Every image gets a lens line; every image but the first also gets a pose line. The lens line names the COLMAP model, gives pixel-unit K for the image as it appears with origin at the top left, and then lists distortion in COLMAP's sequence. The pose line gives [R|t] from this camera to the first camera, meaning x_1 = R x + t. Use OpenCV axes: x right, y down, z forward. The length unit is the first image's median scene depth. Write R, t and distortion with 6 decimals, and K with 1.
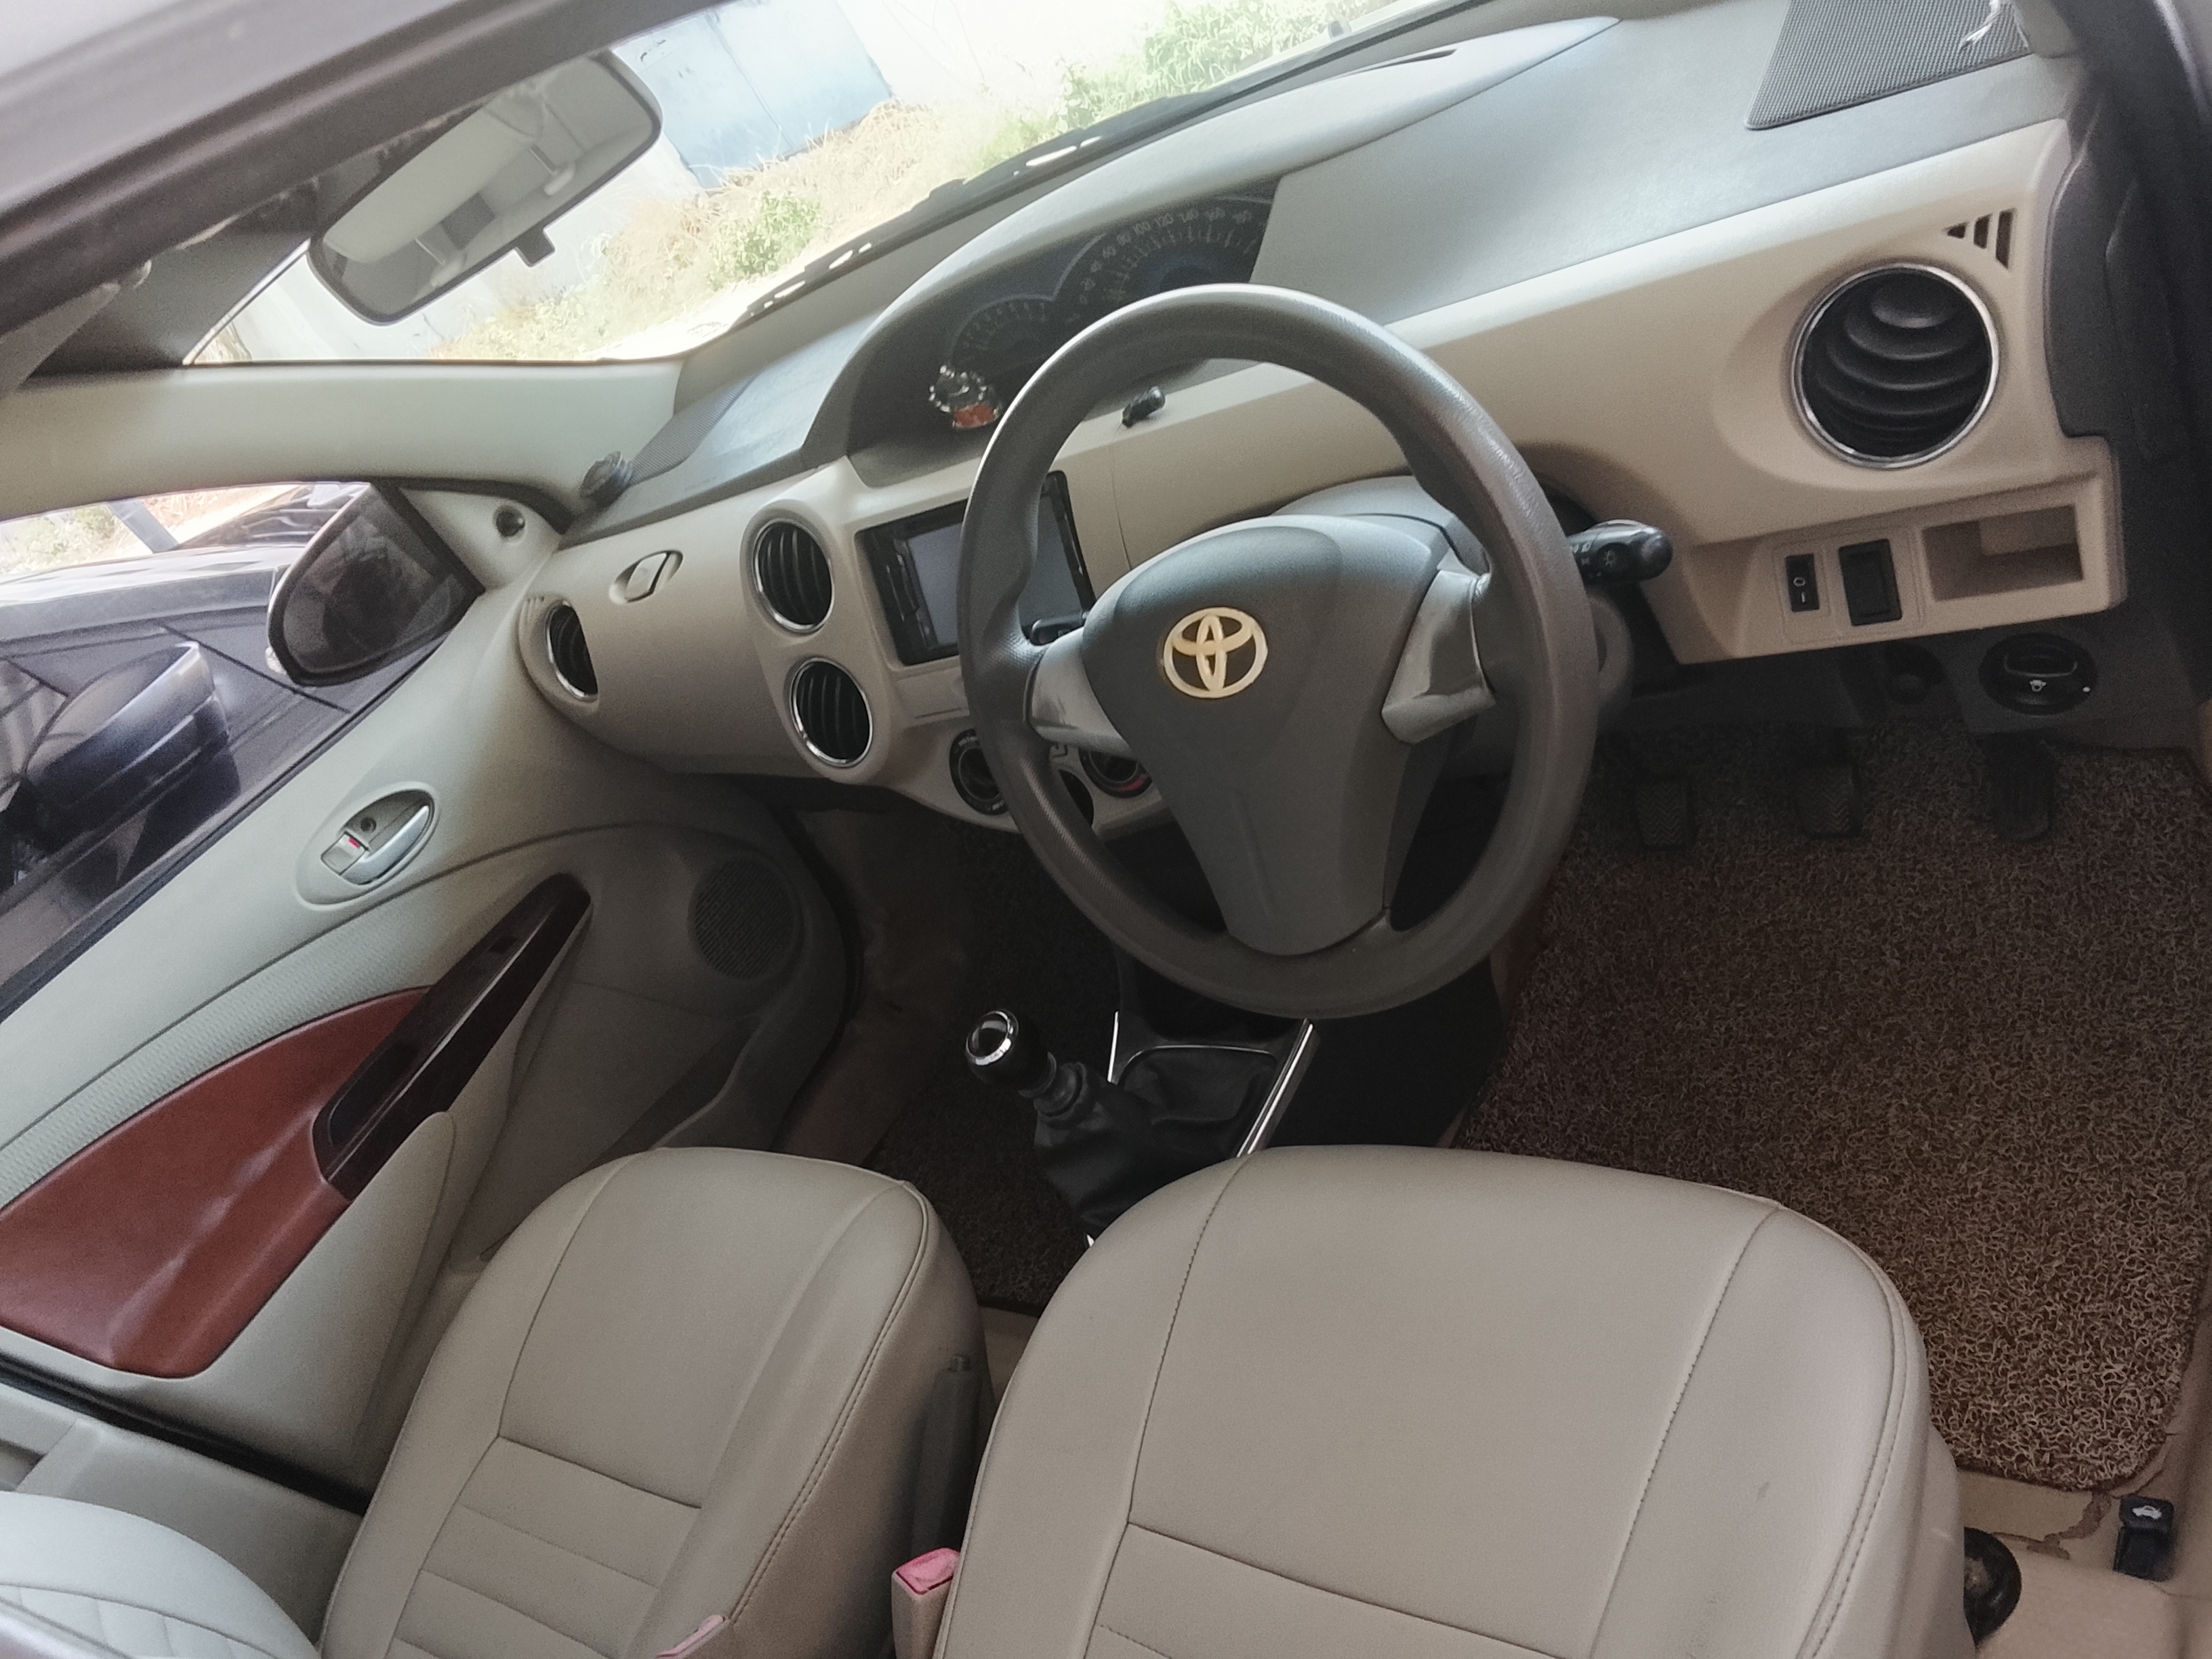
lens RADIAL K [[1762.5, 0, 1108.6], [0, 1762.5, 832.4], [0, 0, 1]] dist [0.035041, -0.015020]
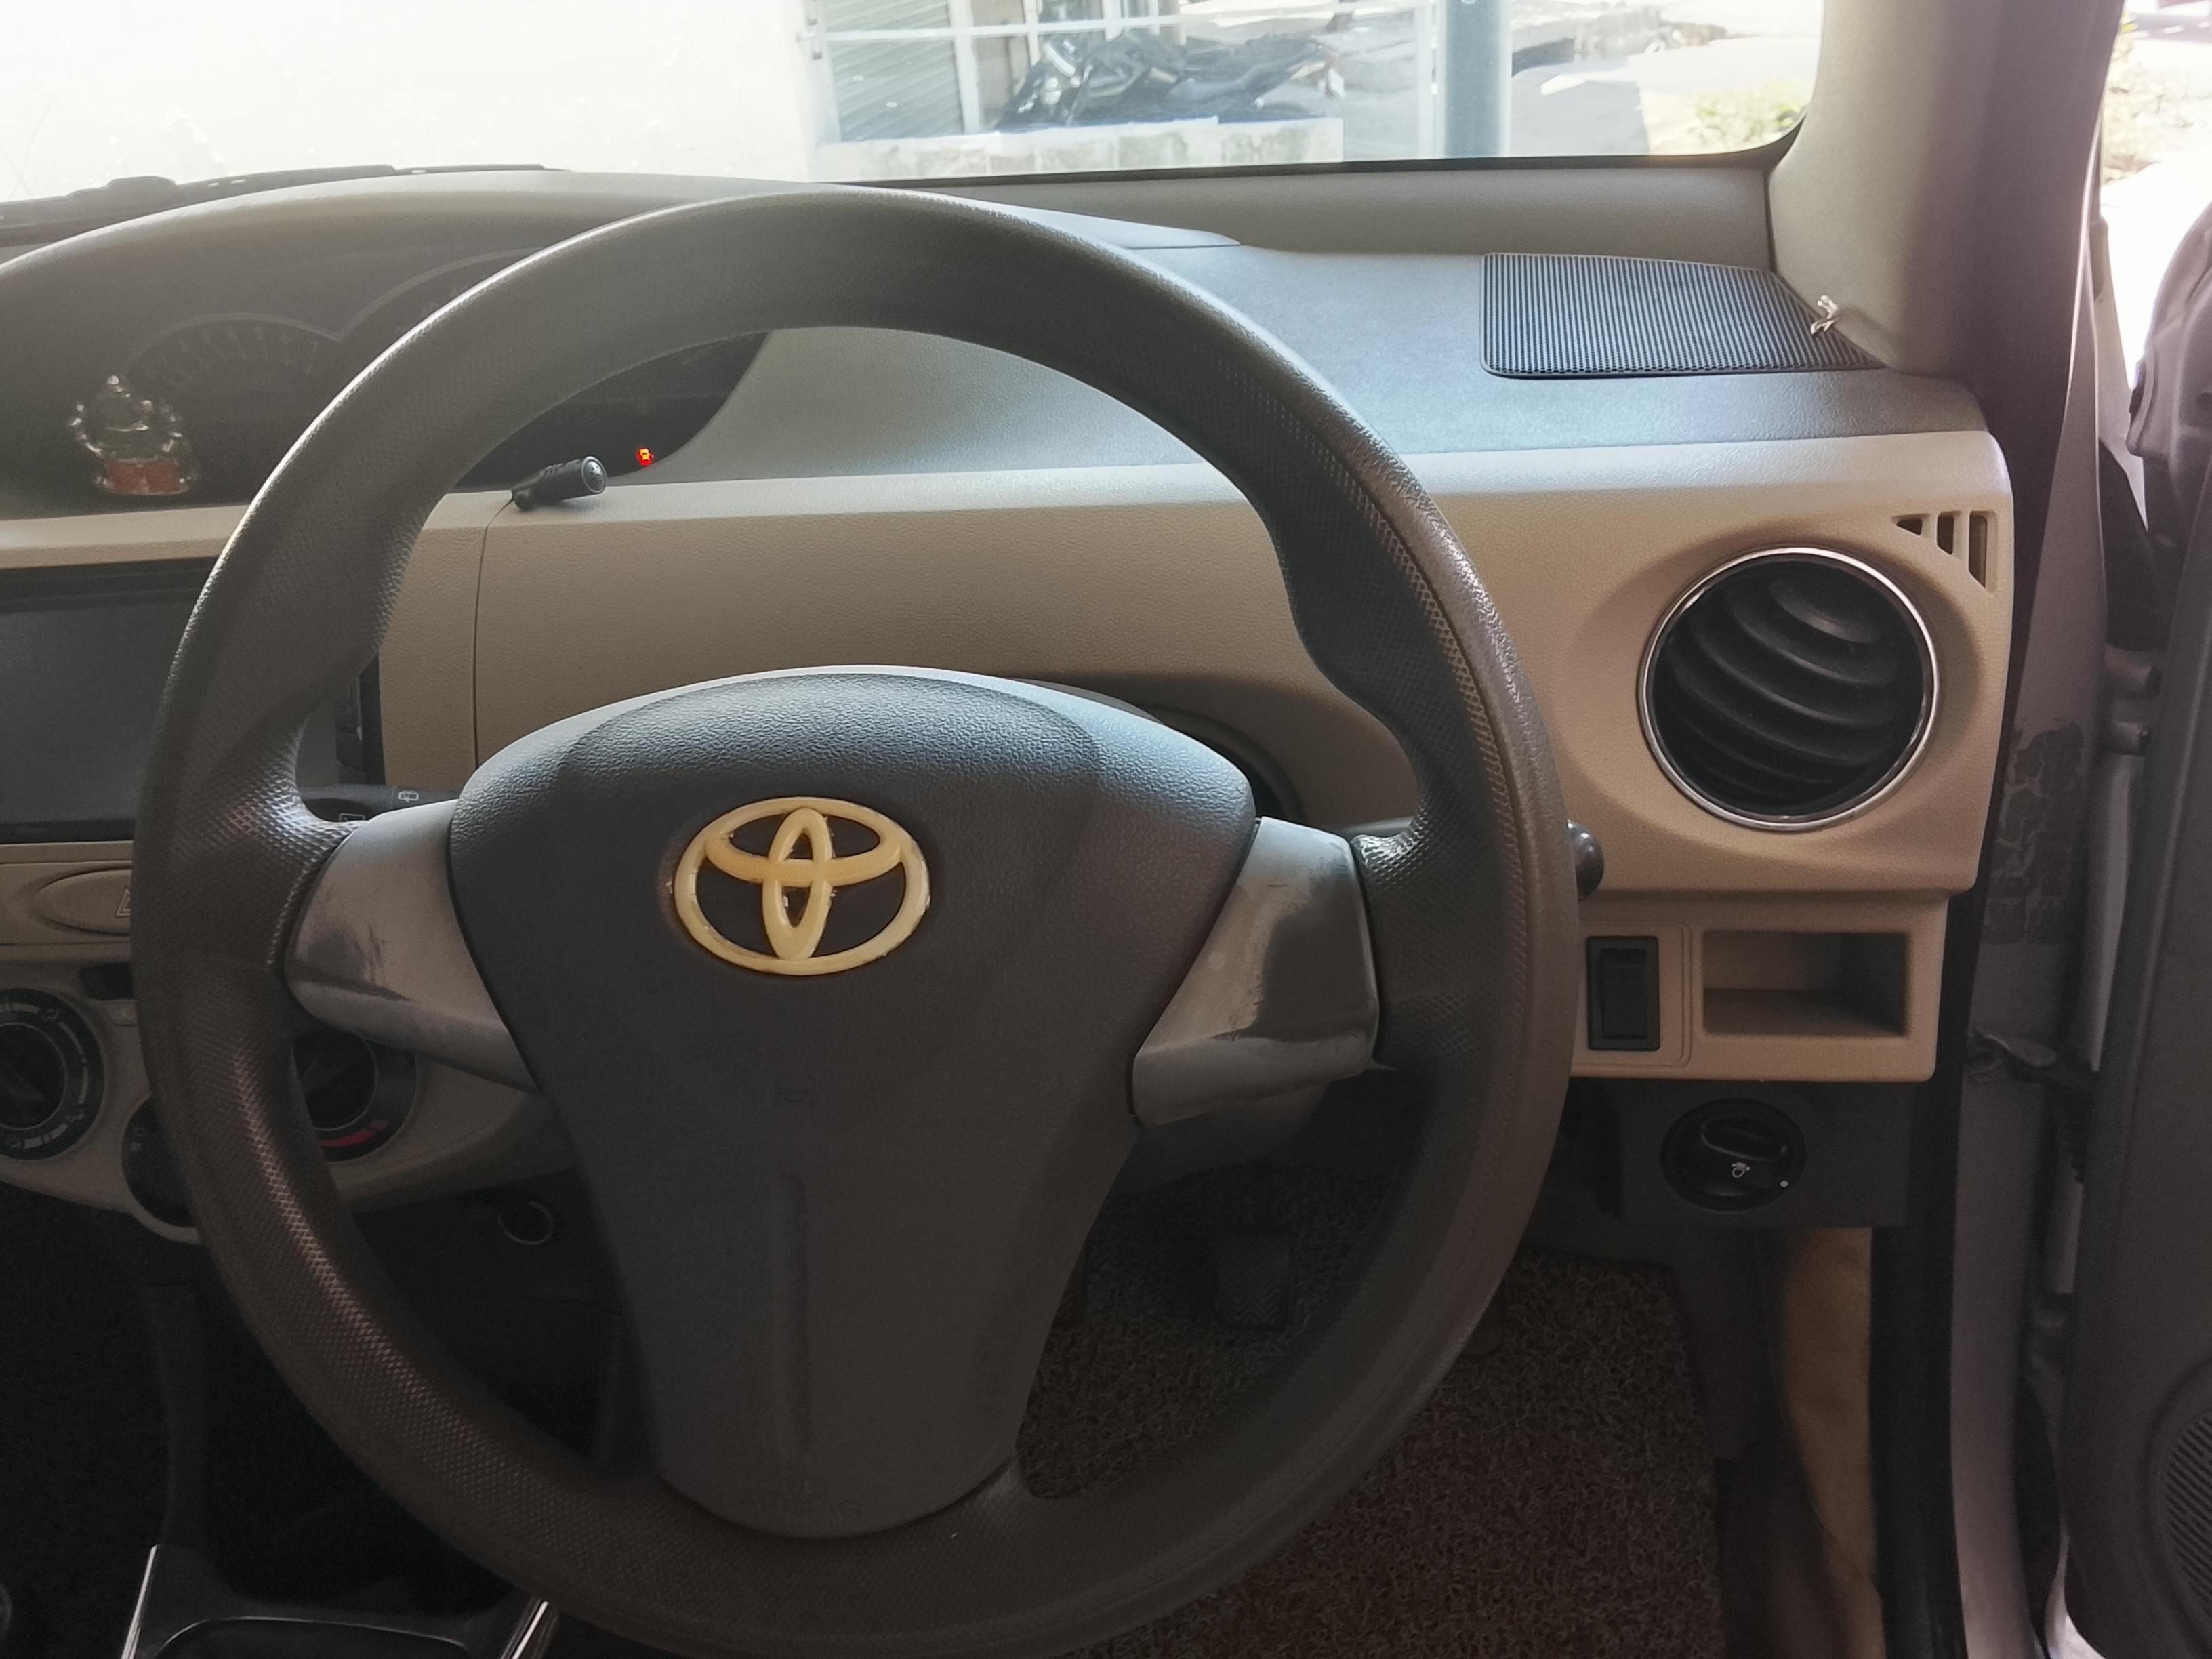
lens RADIAL K [[1762.5, 0, 1104.7], [0, 1762.5, 823.2], [0, 0, 1]] dist [0.035041, -0.015020]
pose [[0.839561, 0.225991, 0.494029, -0.105367], [-0.101945, 0.958753, -0.265330, 0.002887], [-0.533614, 0.172397, 0.827971, 0.498808]]
